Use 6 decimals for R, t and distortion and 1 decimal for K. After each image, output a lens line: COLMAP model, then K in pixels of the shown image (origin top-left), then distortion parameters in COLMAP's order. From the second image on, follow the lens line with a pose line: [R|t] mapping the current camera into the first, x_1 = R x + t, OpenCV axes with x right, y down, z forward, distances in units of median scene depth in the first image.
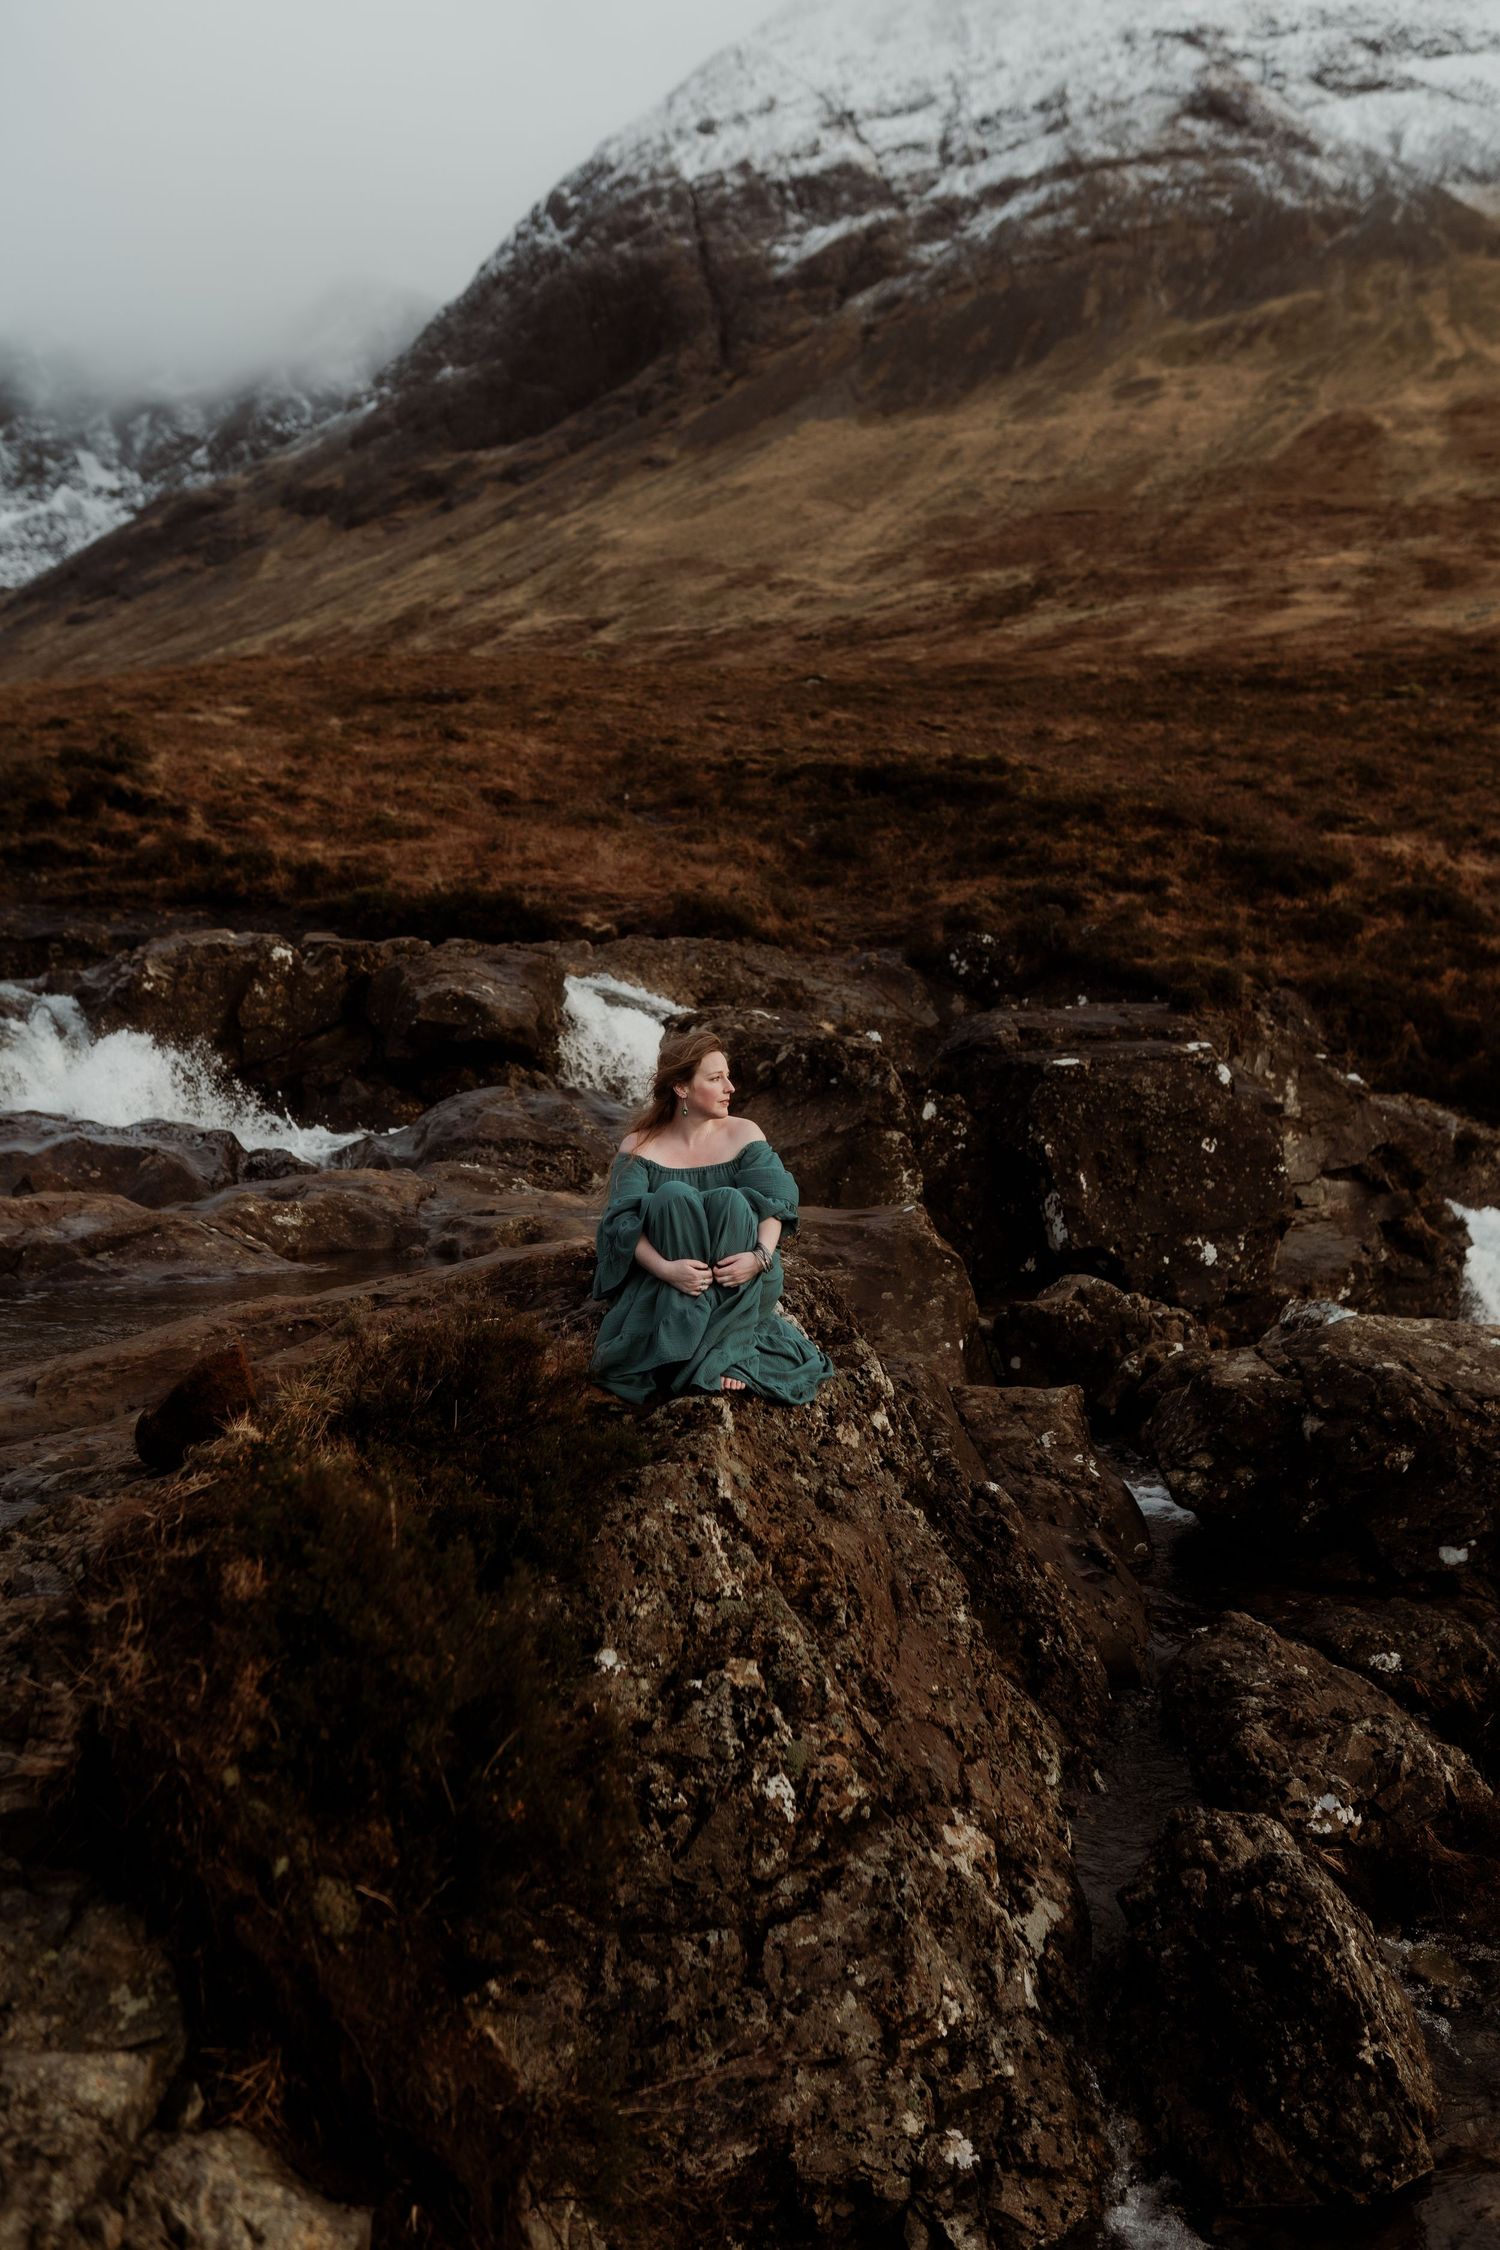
lens RADIAL K [[2142.6, 0, 759.1], [0, 2142.6, 1128.3], [0, 0, 1]] dist [0.003035, 0.000000]
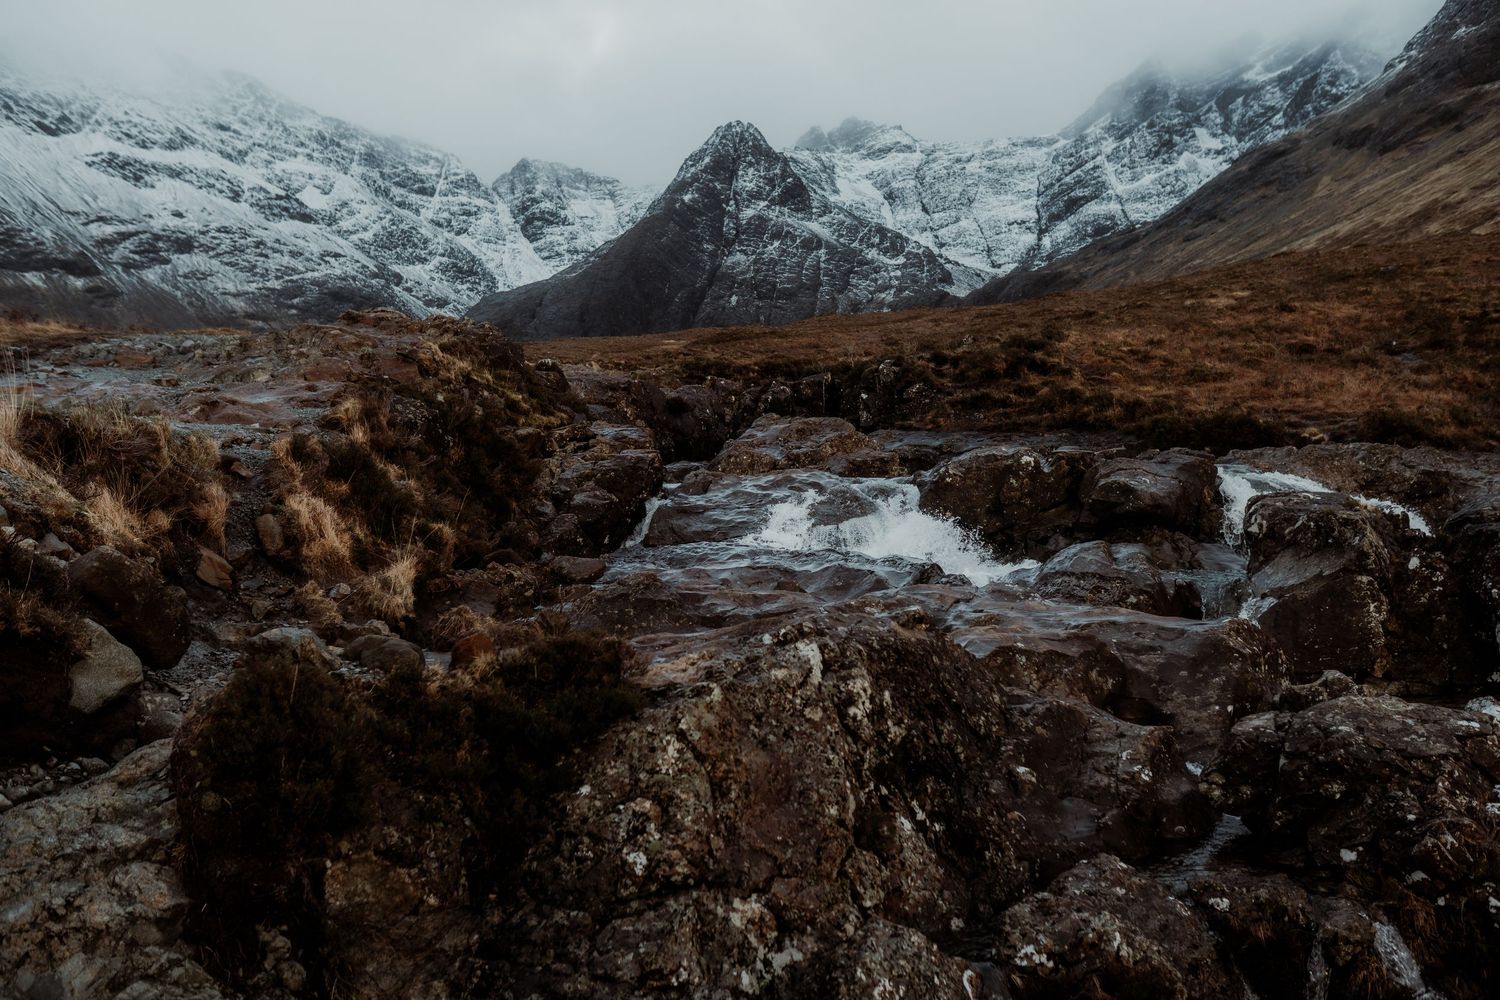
lens RADIAL K [[1428.4, 0, 748.3], [0, 1428.4, 500.4], [0, 0, 1]] dist [0.003035, 0.000000]
pose [[0.819094, 0.000153, -0.573659, 0.276855], [-0.029115, 0.998722, -0.041304, 0.002588], [0.572920, 0.050534, 0.818052, -0.034422]]
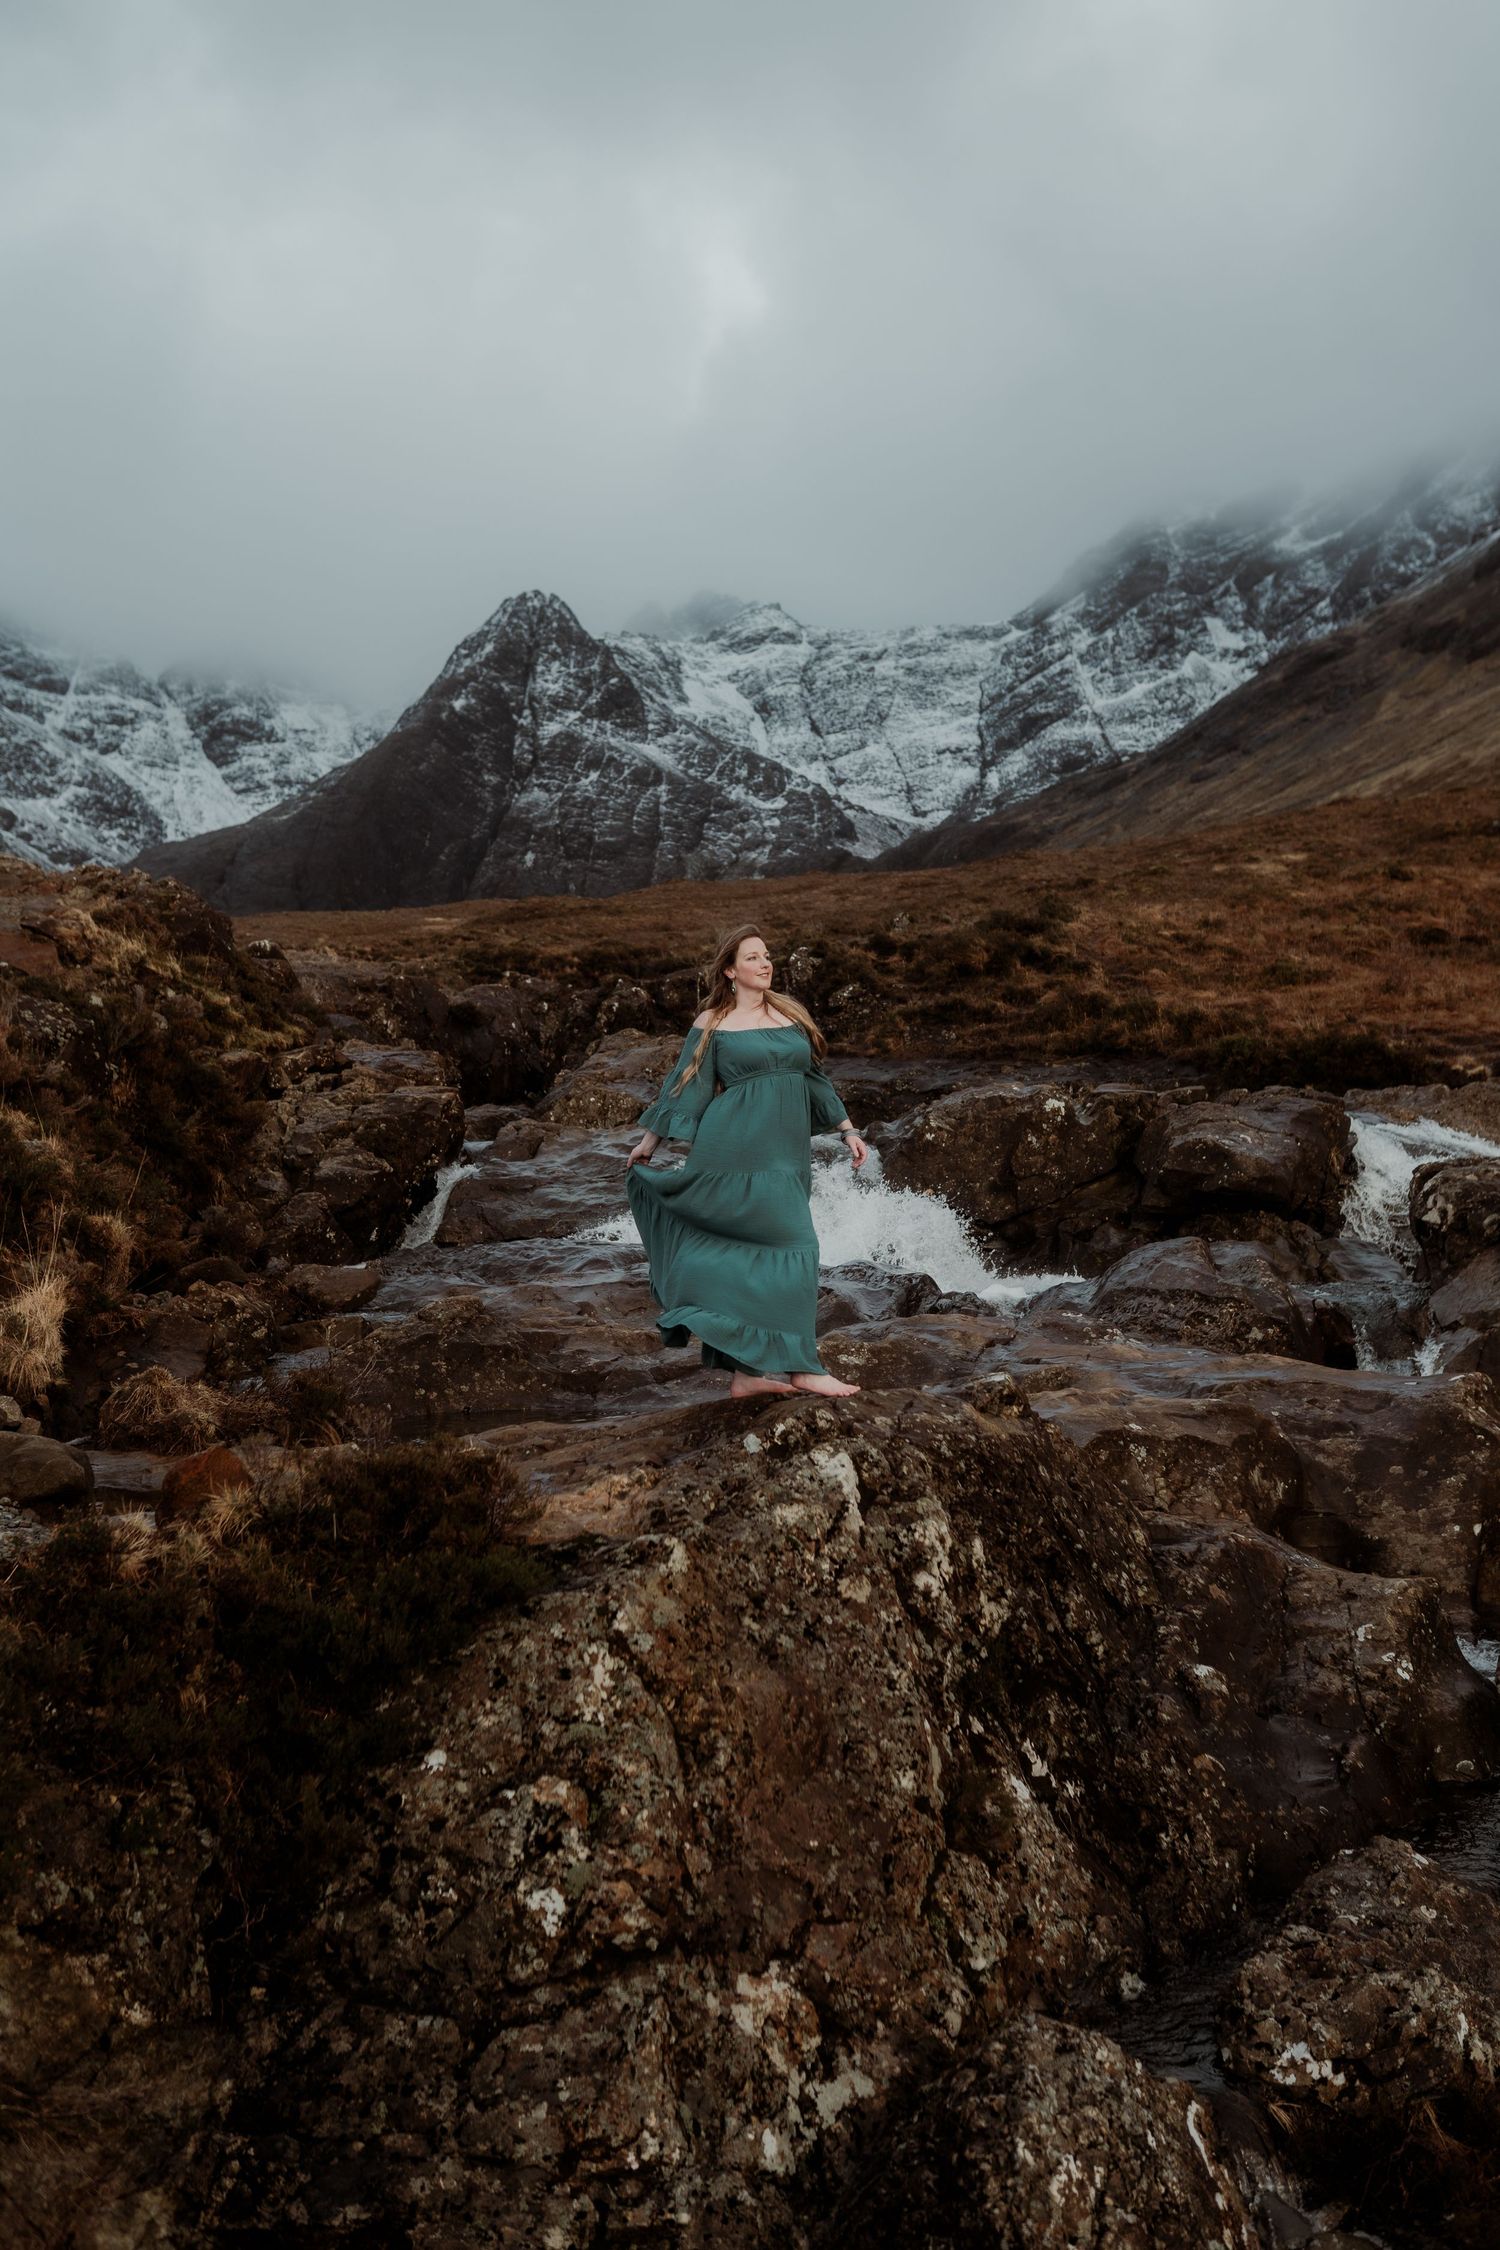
lens RADIAL K [[2142.6, 0, 752.6], [0, 2142.6, 1117.4], [0, 0, 1]] dist [0.003035, 0.000000]
pose [[0.869603, -0.009931, -0.493651, 0.192685], [-0.024992, 0.997631, -0.064095, -0.005715], [0.493118, 0.068075, 0.867295, 0.027471]]
